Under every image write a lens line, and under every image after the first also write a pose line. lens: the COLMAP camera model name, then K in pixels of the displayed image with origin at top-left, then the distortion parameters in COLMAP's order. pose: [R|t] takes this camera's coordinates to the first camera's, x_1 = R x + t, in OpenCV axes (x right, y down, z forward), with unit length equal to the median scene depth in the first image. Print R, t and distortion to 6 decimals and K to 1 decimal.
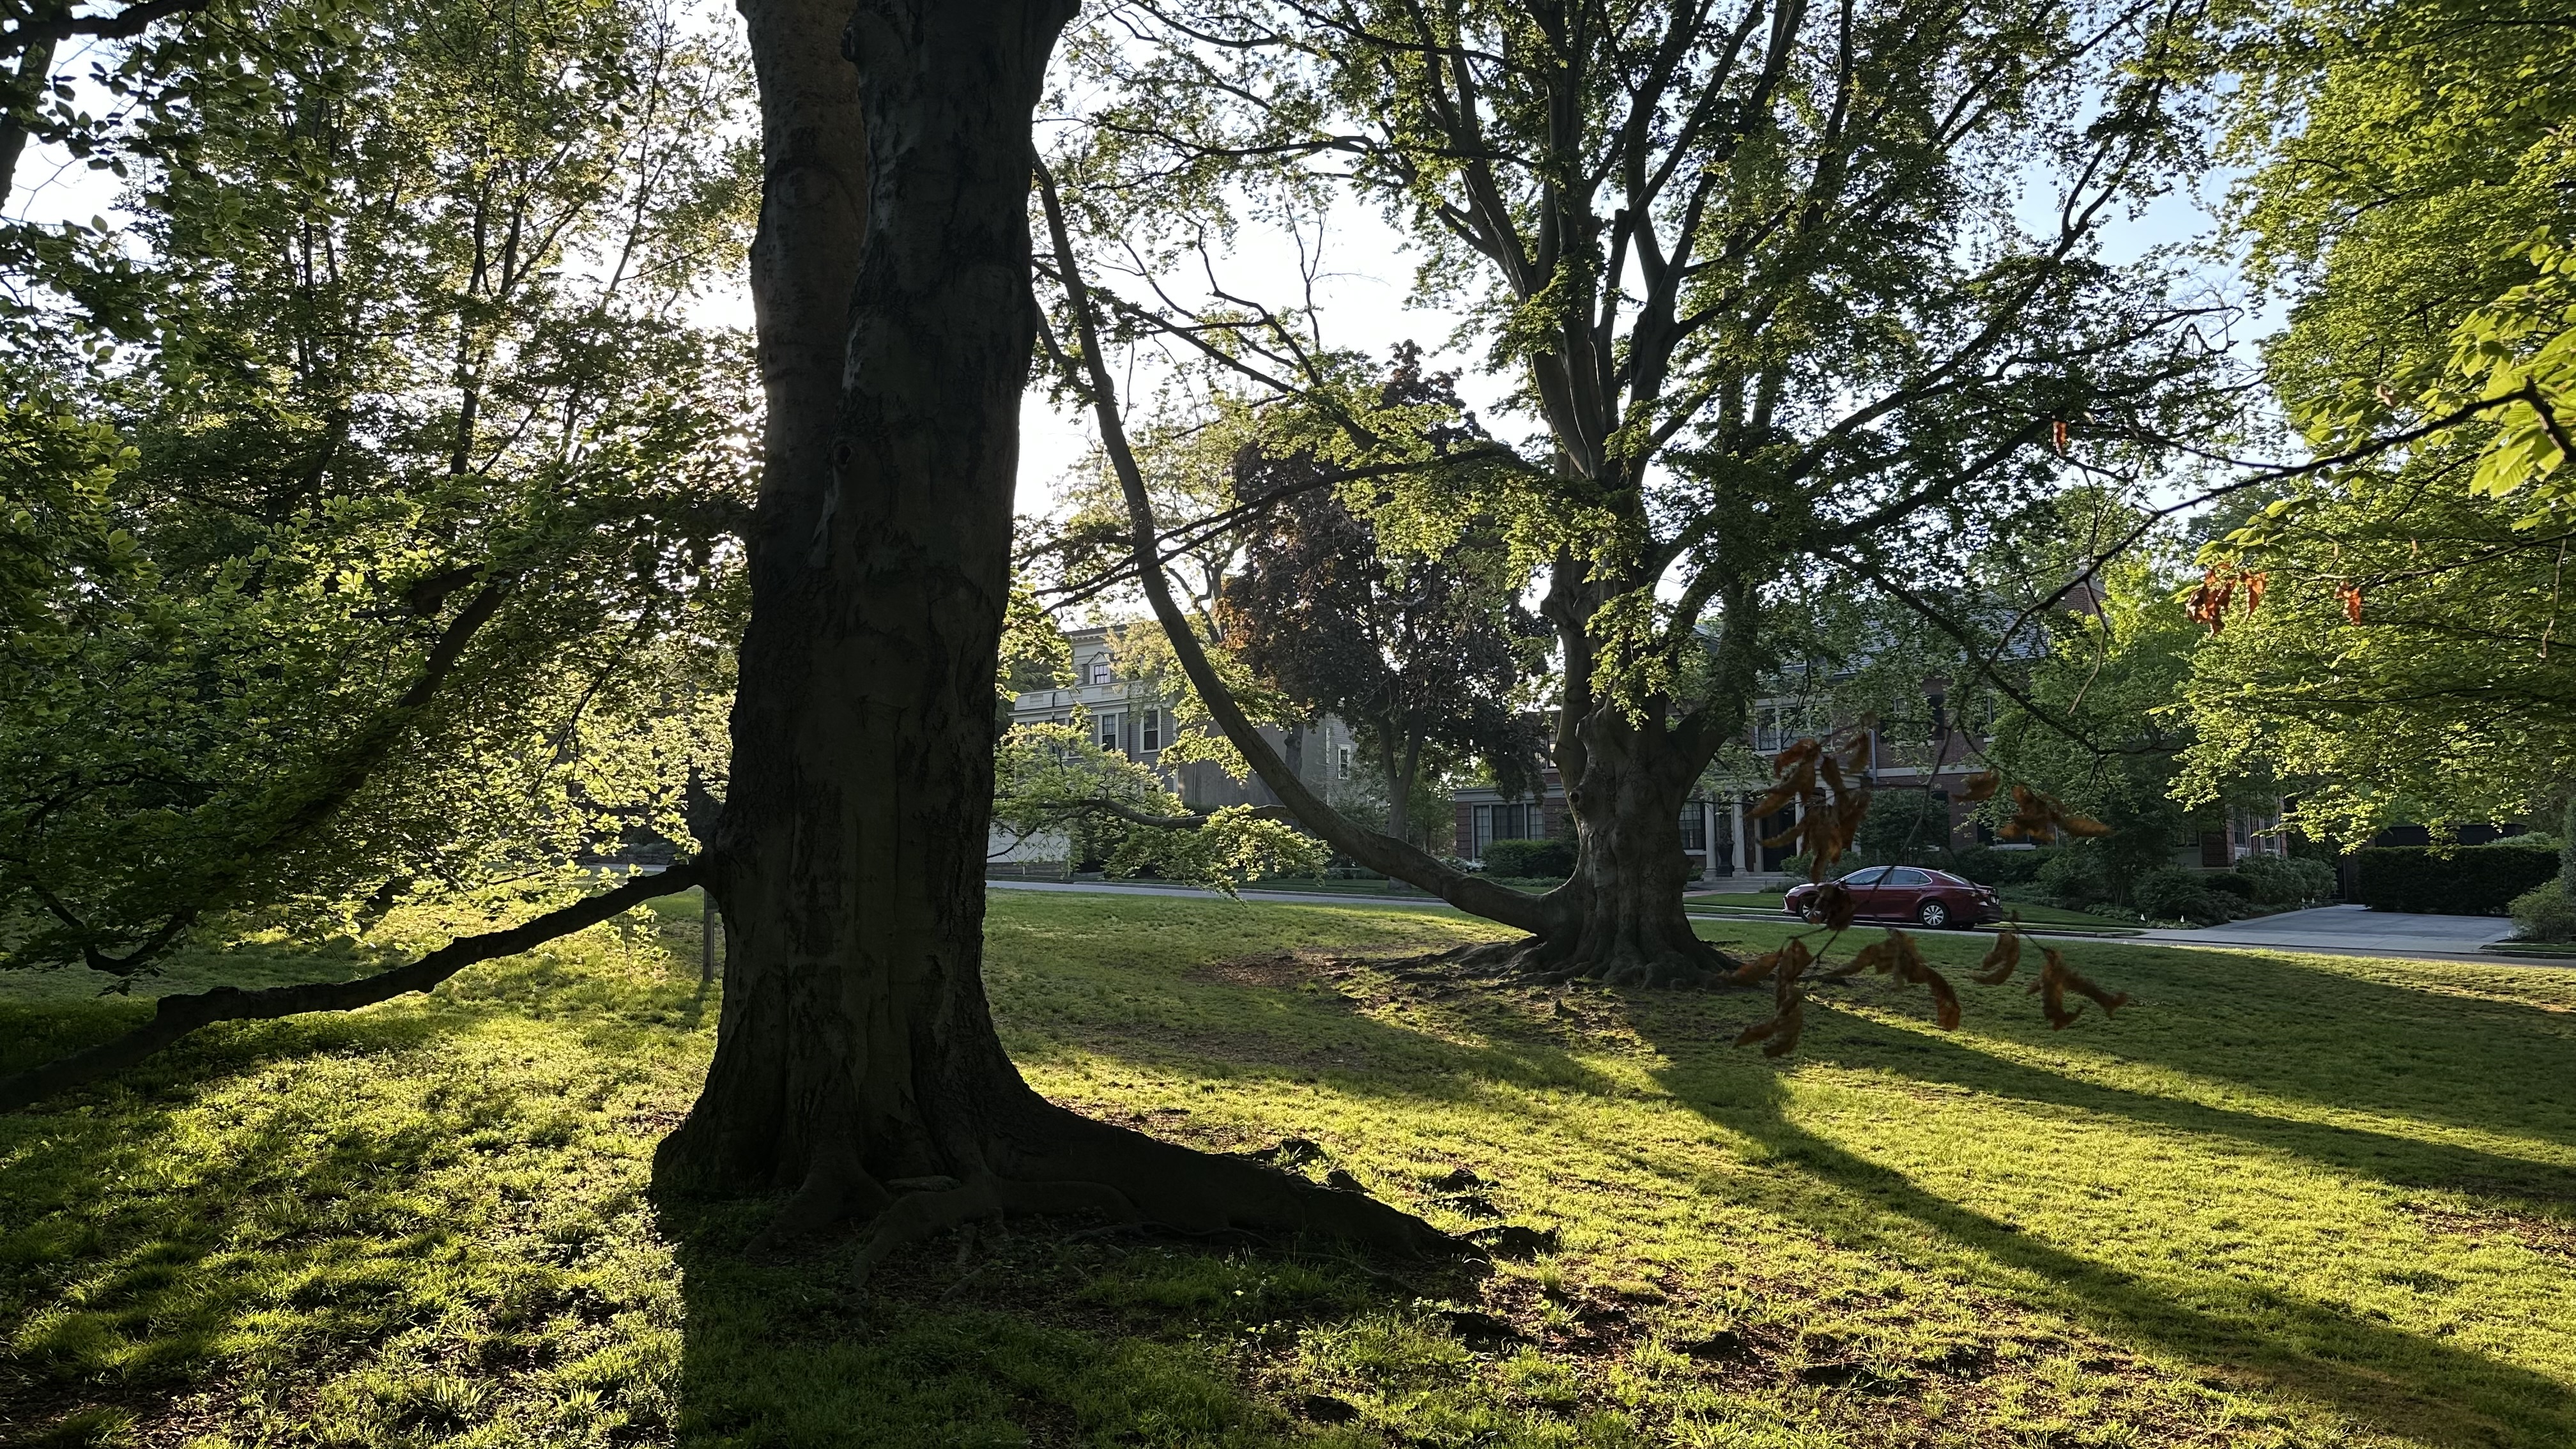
lens RADIAL K [[1682.6, 0, 1288.0], [0, 1682.6, 724.5], [0, 0, 1]] dist [0.094999, 0.000158]
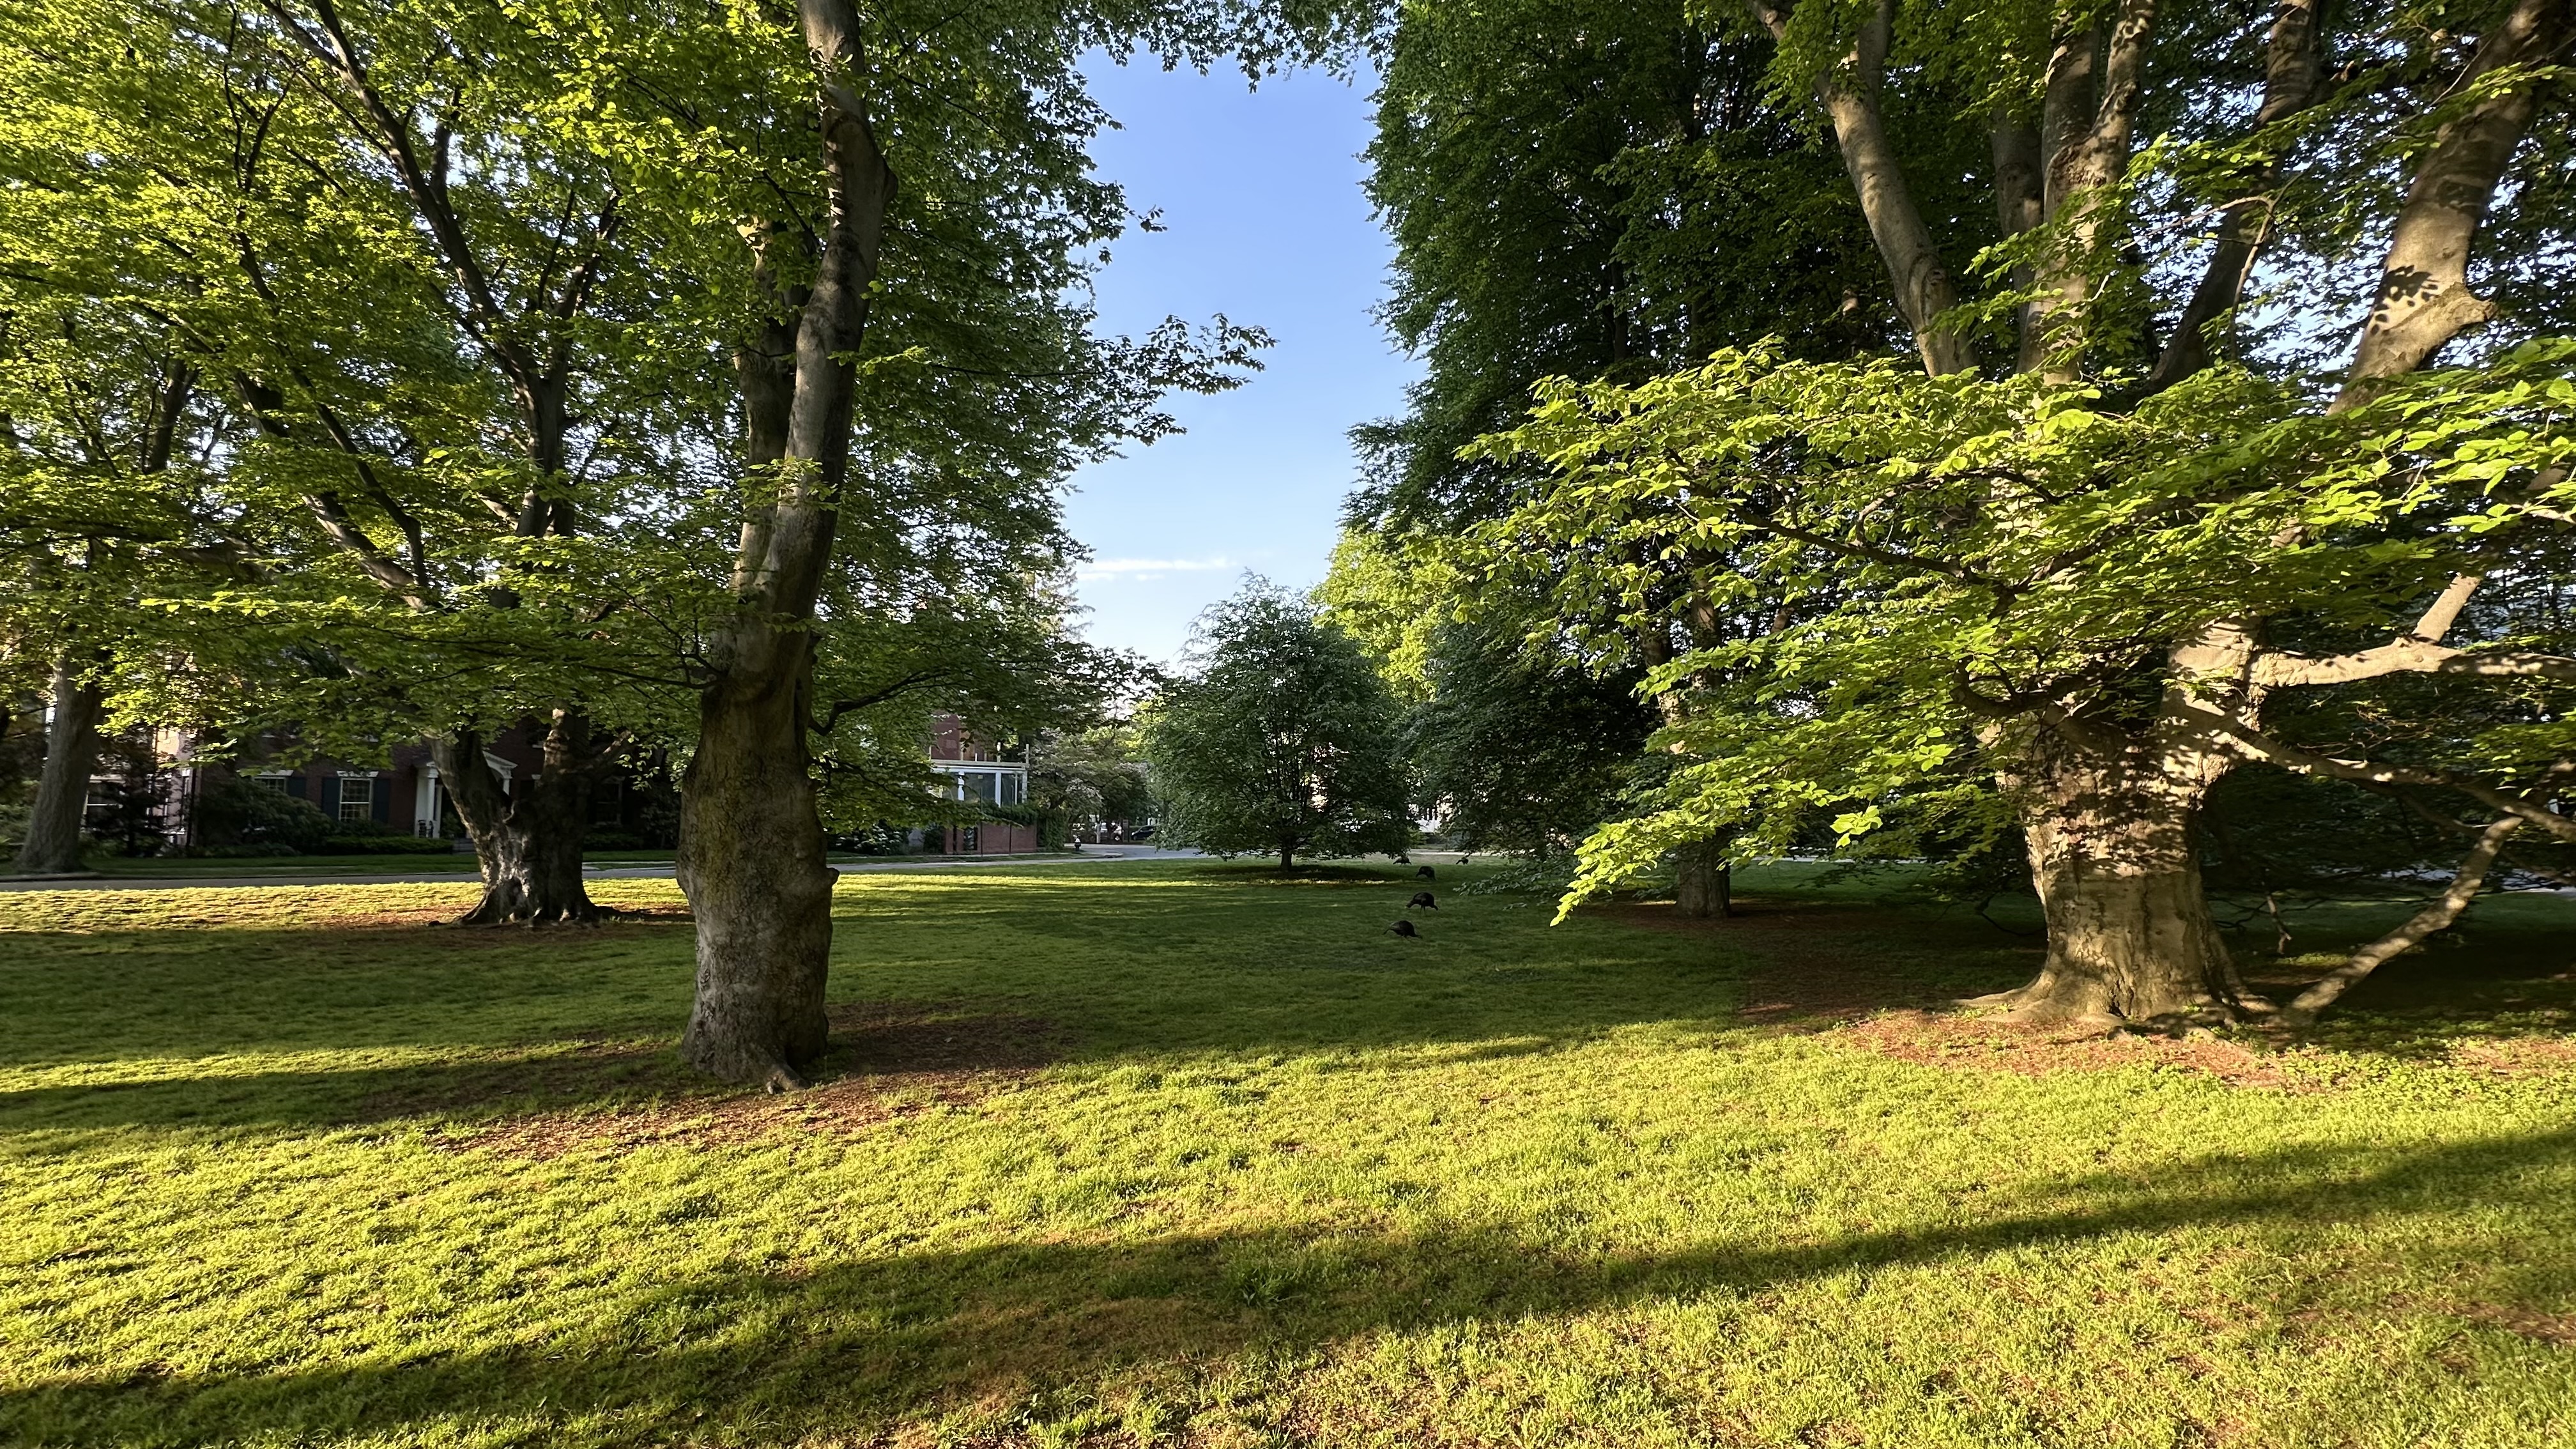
lens RADIAL K [[1032.2, 0, 1291.7], [0, 1032.2, 722.2], [0, 0, 1]] dist [0.001678, 0.000324]
pose [[-0.077040, 0.090674, 0.992896, -0.002580], [-0.092081, 0.990953, -0.097641, 0.019401], [-0.992767, -0.098949, -0.067993, 0.211194]]
